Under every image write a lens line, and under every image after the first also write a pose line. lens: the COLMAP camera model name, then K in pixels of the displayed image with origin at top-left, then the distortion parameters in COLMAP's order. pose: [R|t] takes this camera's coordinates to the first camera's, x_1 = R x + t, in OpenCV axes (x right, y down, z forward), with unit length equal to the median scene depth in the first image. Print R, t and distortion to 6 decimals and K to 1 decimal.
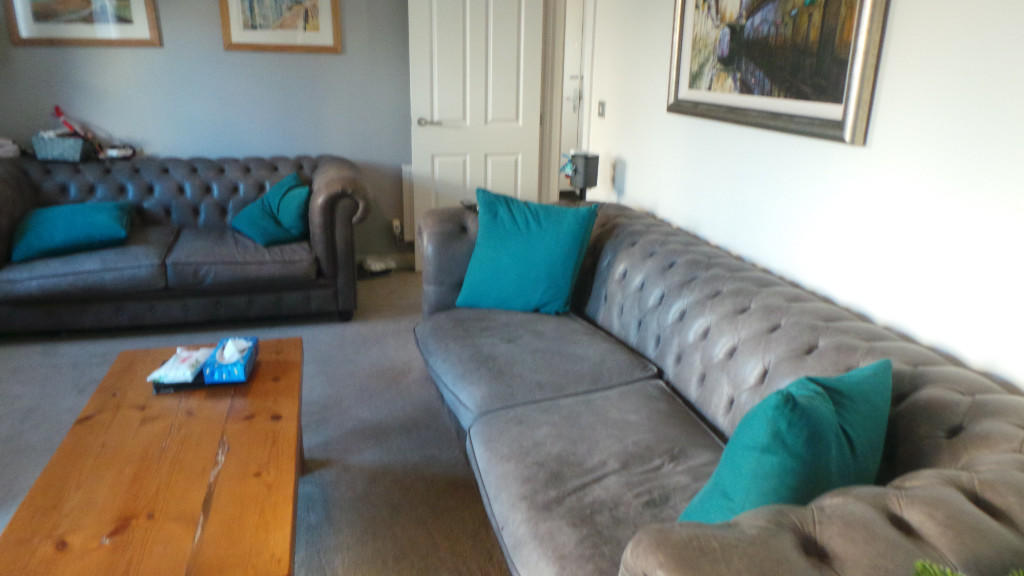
lens RADIAL K [[705.7, 0, 519.4], [0, 705.7, 295.5], [0, 0, 1]] dist [-0.009647, 0.001107]
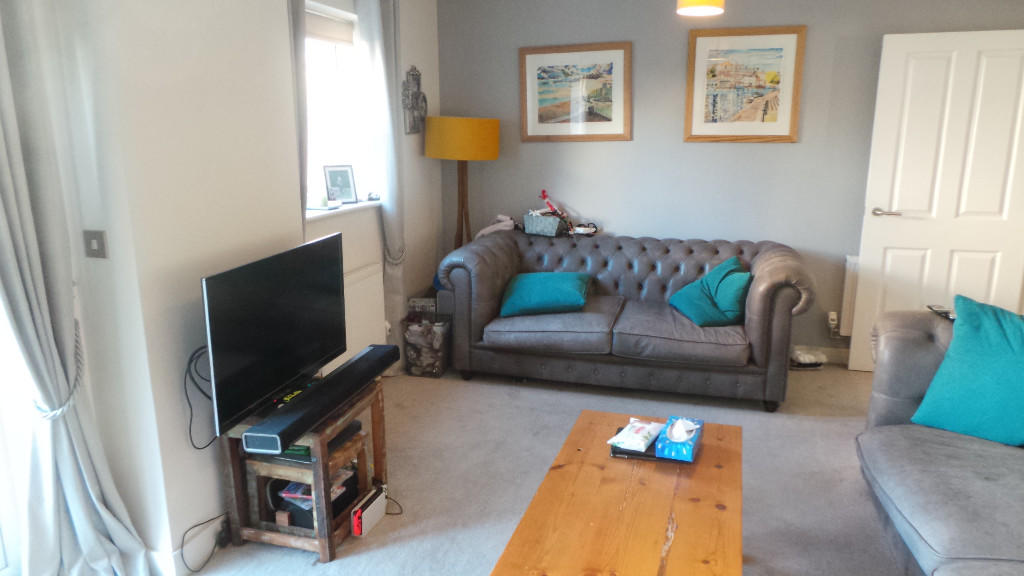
lens RADIAL K [[705.7, 0, 511.5], [0, 705.7, 296.9], [0, 0, 1]] dist [-0.009647, 0.001107]
pose [[0.839875, 0.095580, -0.534298, -0.049937], [-0.148834, 0.987197, -0.057357, -0.013242], [0.521975, 0.127694, 0.843348, -0.032859]]
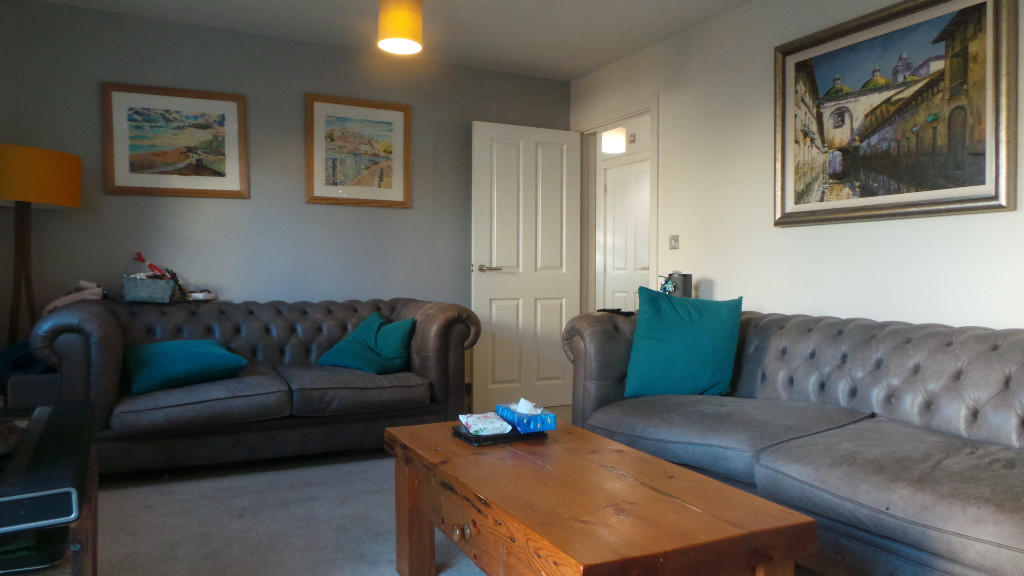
lens RADIAL K [[705.7, 0, 517.1], [0, 705.7, 298.3], [0, 0, 1]] dist [-0.009647, 0.001107]
pose [[0.980076, -0.027952, 0.196647, -0.408943], [0.083201, 0.956775, -0.278673, 0.139634], [-0.180357, 0.289482, 0.940038, -0.012944]]
